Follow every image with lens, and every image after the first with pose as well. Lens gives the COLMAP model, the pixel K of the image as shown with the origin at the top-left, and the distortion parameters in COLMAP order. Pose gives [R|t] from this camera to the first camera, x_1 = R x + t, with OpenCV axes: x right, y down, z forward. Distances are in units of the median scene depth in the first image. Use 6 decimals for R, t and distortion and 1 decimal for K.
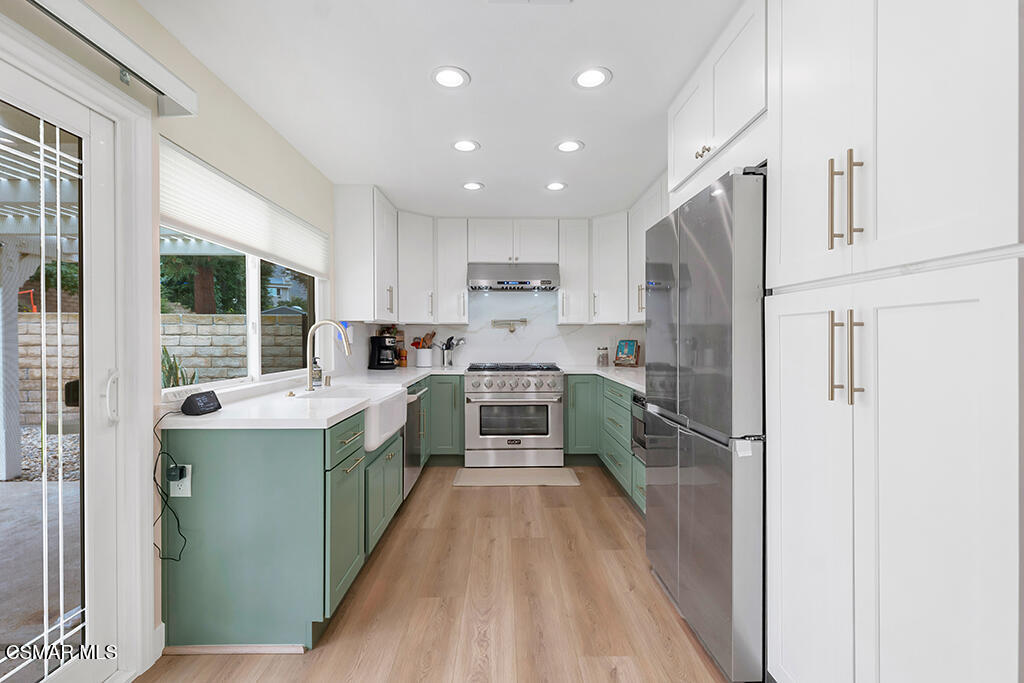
lens RADIAL K [[464.8, 0, 508.0], [0, 464.8, 340.9], [0, 0, 1]] dist [-0.000862, -0.000145]
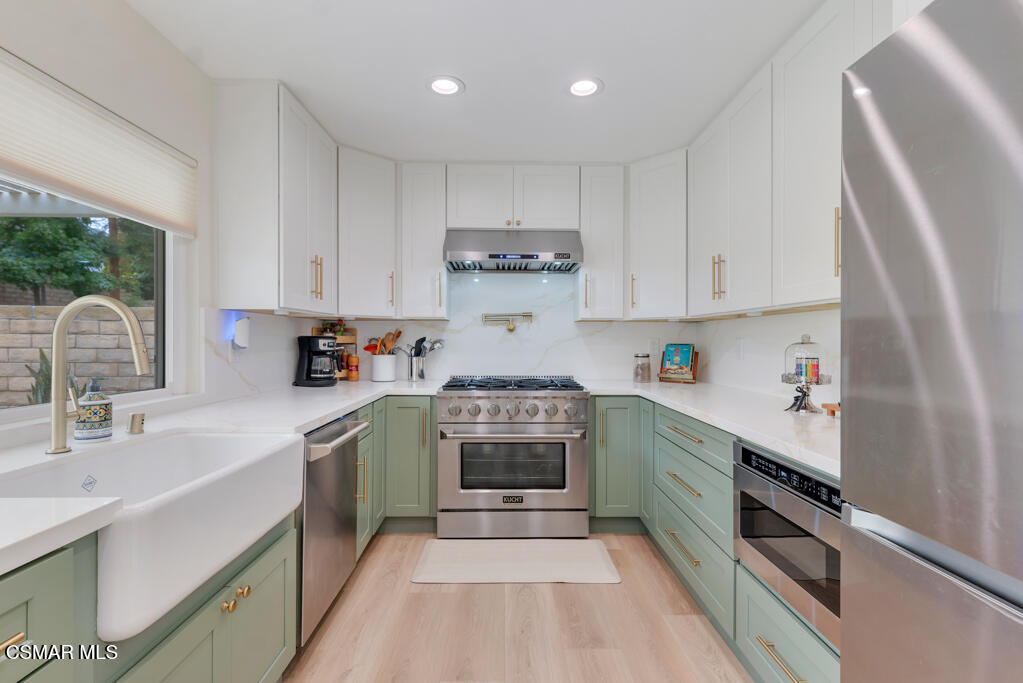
lens RADIAL K [[464.3, 0, 507.5], [0, 464.3, 340.9], [0, 0, 1]] dist [-0.000862, -0.000145]
pose [[0.999980, 0.005375, -0.003252, 0.006204], [-0.005393, 0.999970, -0.005554, -0.000875], [0.003222, 0.005571, 0.999979, 0.335282]]
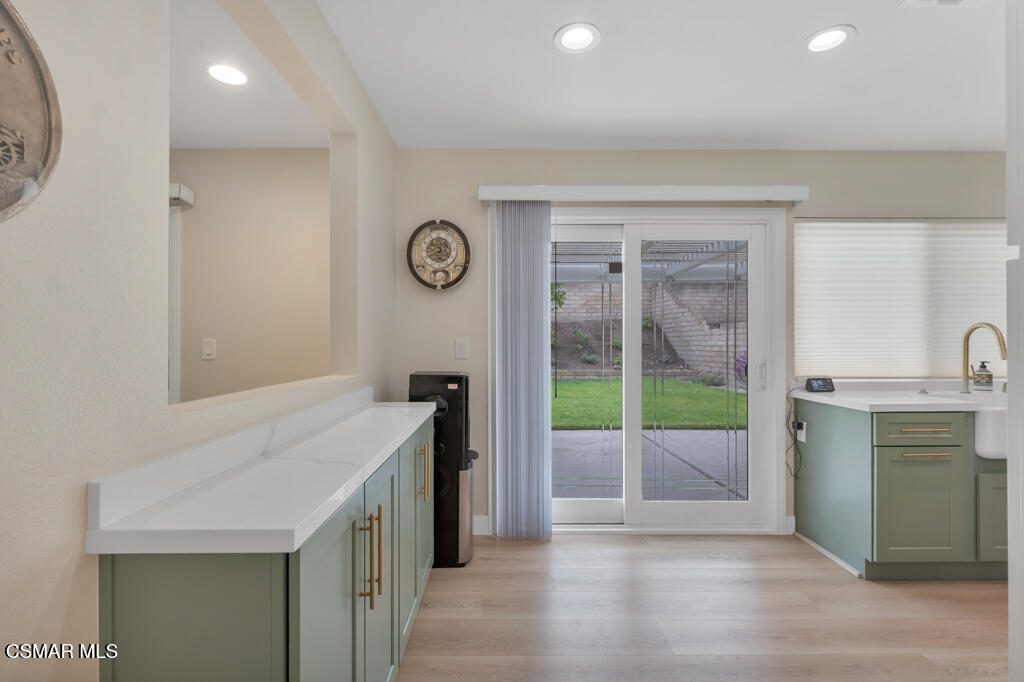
lens RADIAL K [[464.8, 0, 508.0], [0, 464.8, 340.4], [0, 0, 1]] dist [-0.000862, -0.000145]
pose [[-0.005617, -0.000078, -0.999984, 0.367223], [-0.003220, 0.999995, -0.000060, -0.003503], [0.999979, 0.003220, -0.005617, -0.001549]]
